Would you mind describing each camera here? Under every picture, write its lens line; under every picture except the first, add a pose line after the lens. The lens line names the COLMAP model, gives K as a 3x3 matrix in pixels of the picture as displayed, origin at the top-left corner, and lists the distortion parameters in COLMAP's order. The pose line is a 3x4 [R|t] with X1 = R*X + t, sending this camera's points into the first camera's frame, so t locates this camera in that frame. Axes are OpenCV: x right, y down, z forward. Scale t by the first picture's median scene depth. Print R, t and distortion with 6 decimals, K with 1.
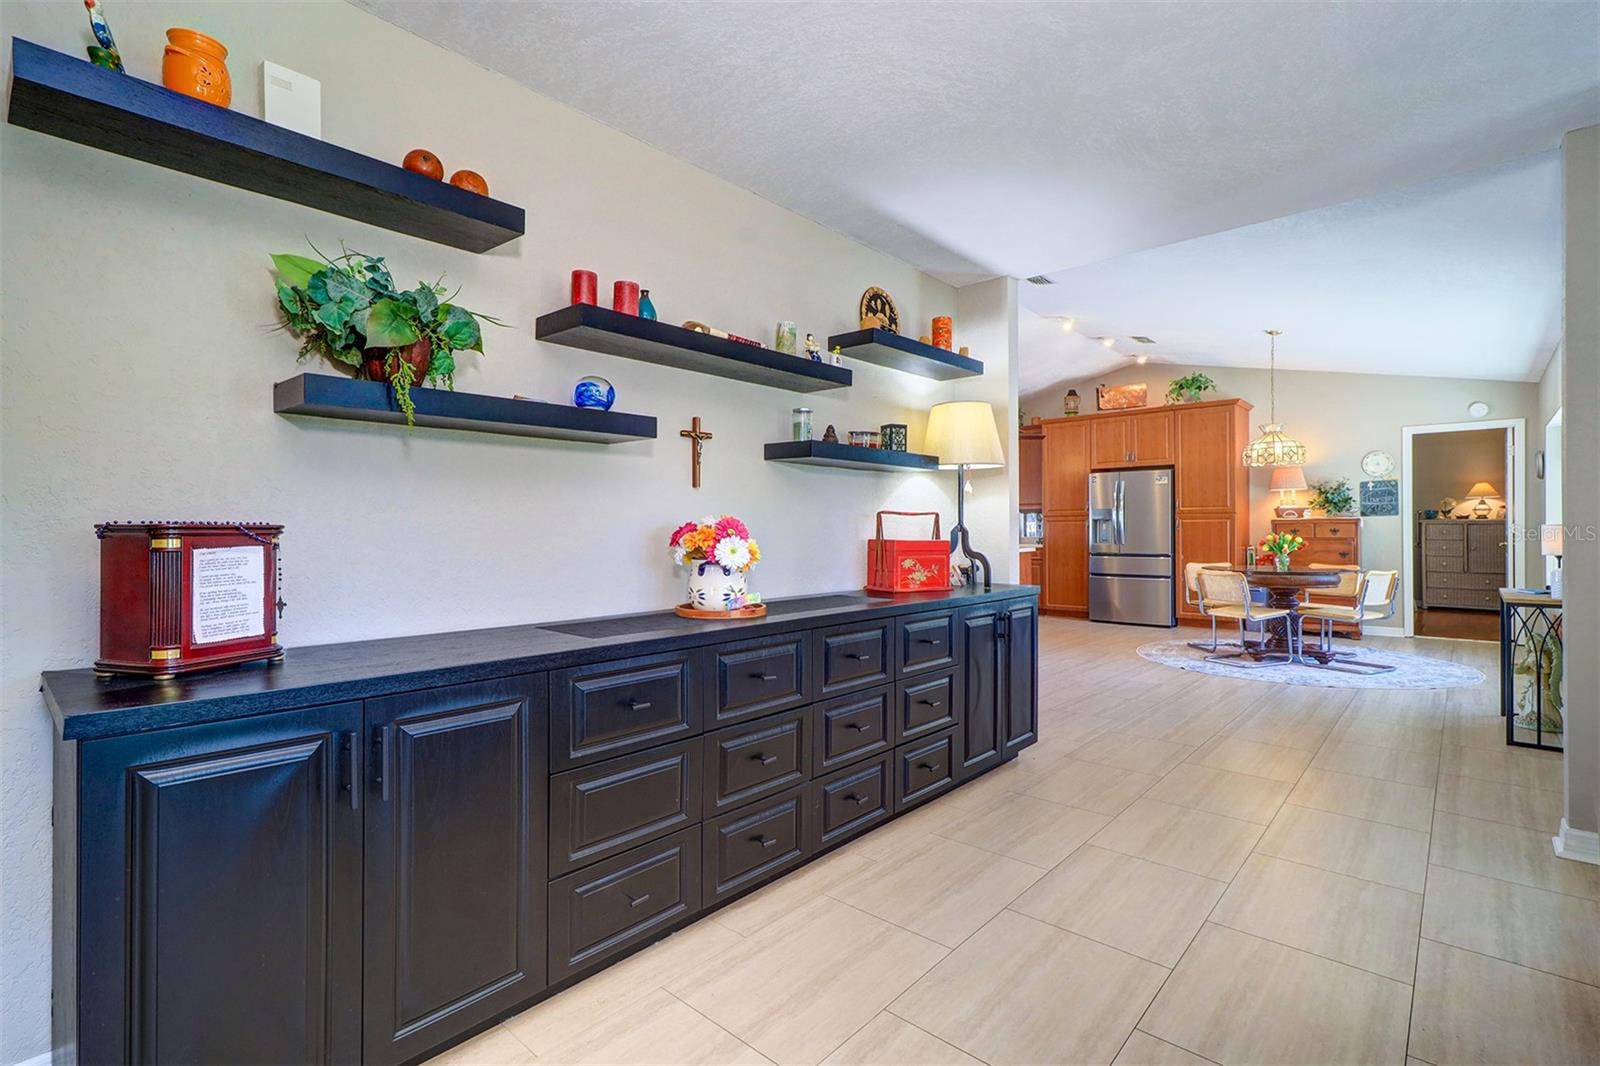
lens RADIAL K [[737.2, 0, 810.8], [0, 737.2, 536.5], [0, 0, 1]] dist [0.003373, -0.001977]
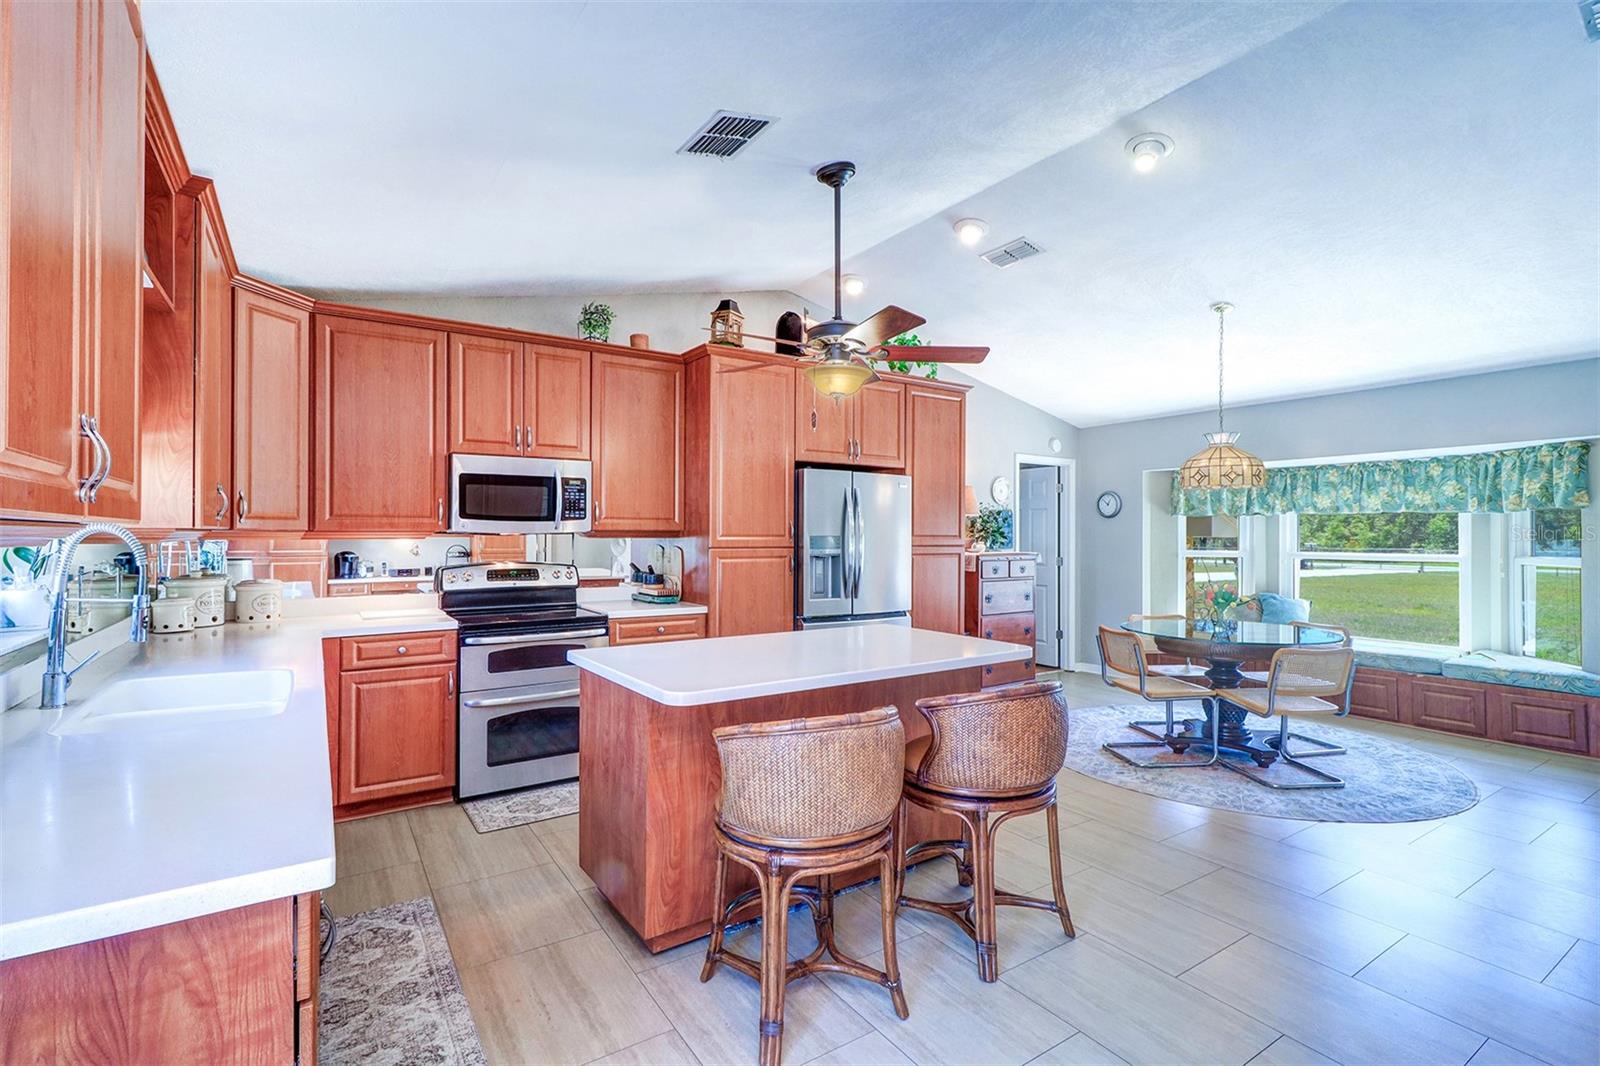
lens RADIAL K [[737.2, 0, 802.8], [0, 737.2, 532.1], [0, 0, 1]] dist [0.003373, -0.001977]
pose [[0.261028, 0.013299, 0.965240, -0.188298], [0.002732, 0.999891, -0.014515, -0.043763], [-0.965327, 0.006425, 0.260963, 1.210882]]
